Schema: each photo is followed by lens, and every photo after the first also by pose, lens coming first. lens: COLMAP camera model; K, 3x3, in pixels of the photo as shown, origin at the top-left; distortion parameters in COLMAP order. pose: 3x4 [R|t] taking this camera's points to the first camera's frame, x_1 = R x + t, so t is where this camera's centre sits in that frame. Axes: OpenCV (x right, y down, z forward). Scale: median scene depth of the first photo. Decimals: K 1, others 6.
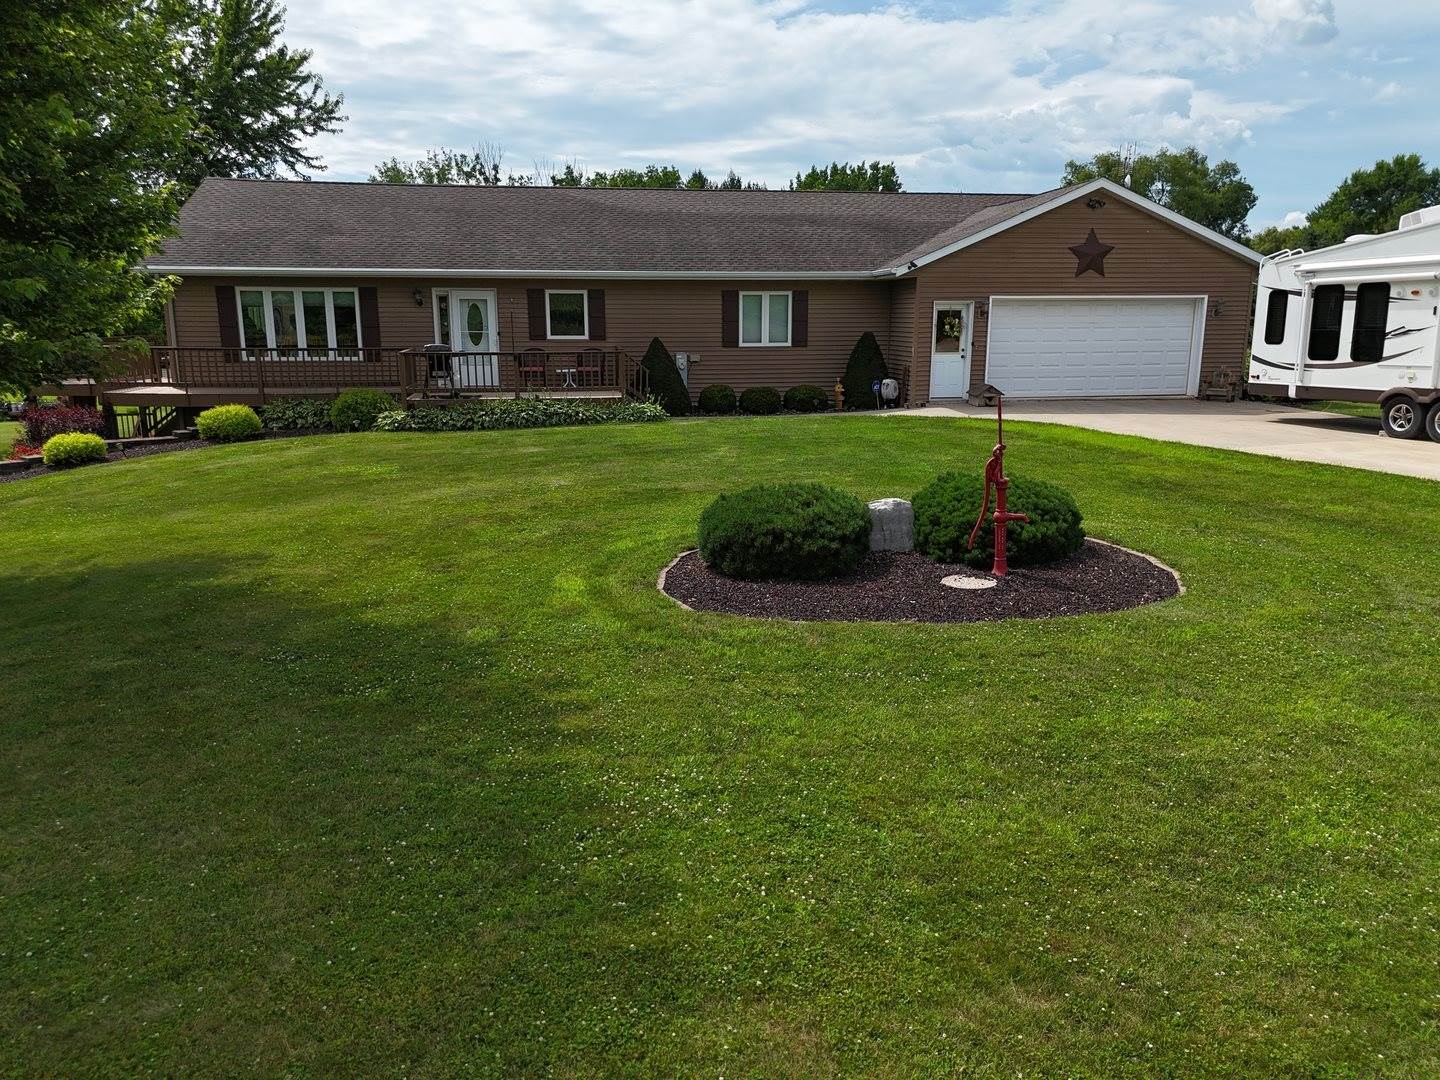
lens RADIAL K [[1061.4, 0, 720.0], [0, 1061.4, 540.0], [0, 0, 1]] dist [0.080890, -0.077290]
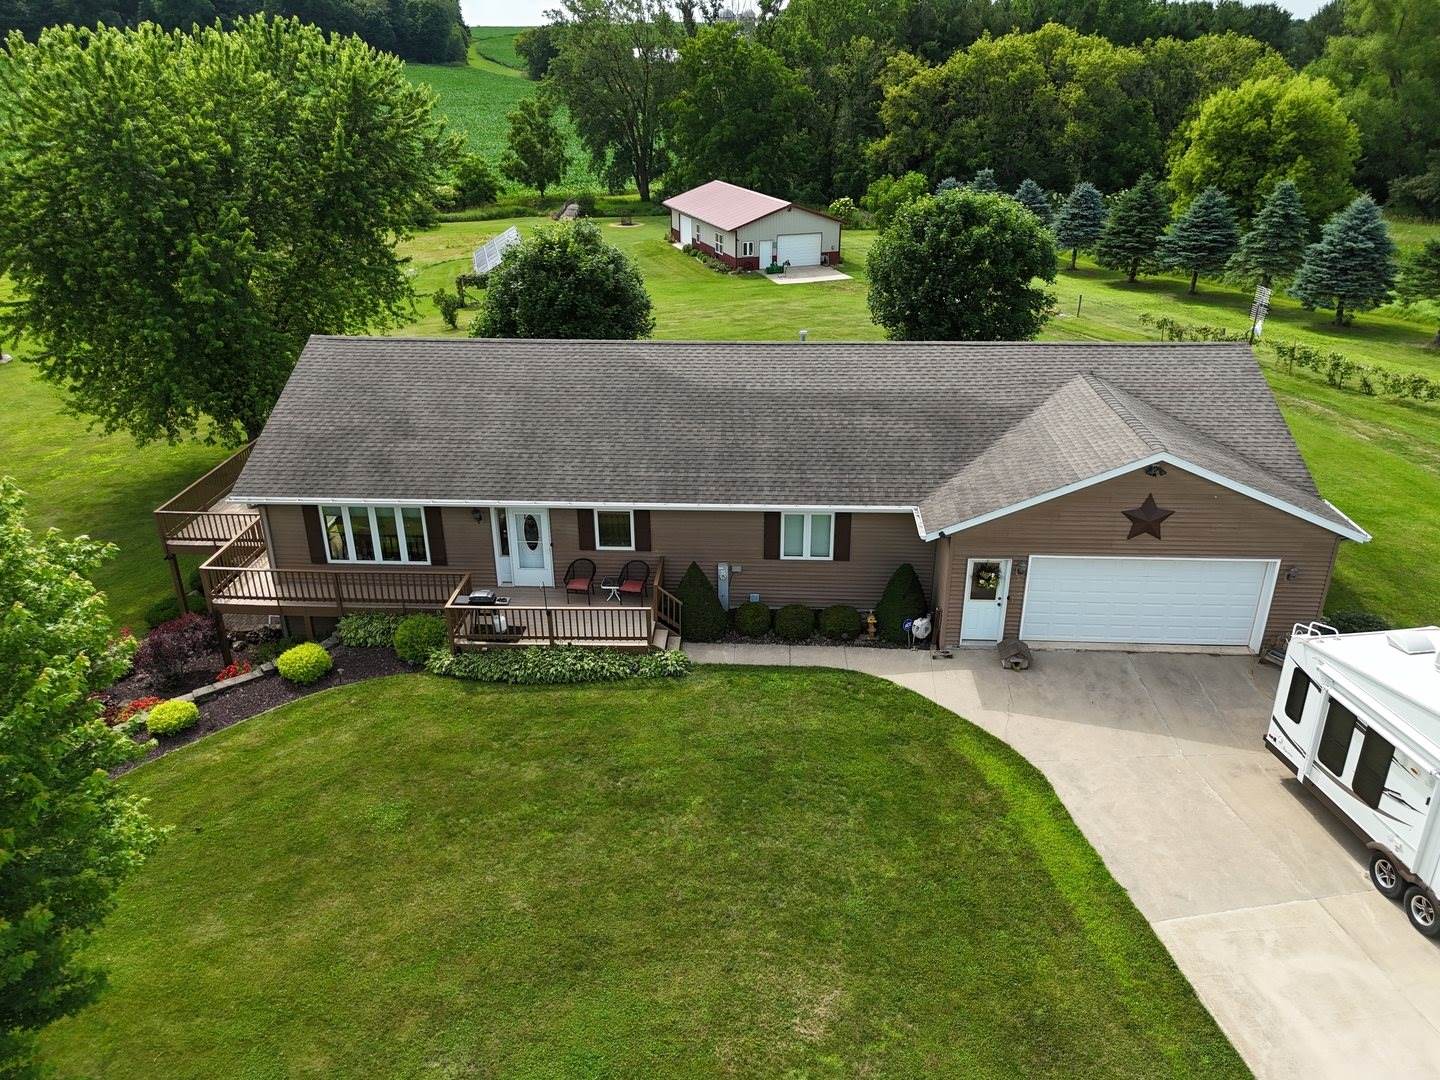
lens RADIAL K [[1066.7, 0, 717.4], [0, 1066.7, 537.5], [0, 0, 1]] dist [0.091991, -0.097565]
pose [[0.979988, 0.080427, -0.182086, 0.149018], [-0.039609, 0.975238, 0.217583, -0.439471], [0.195077, -0.206016, 0.958907, 0.012568]]
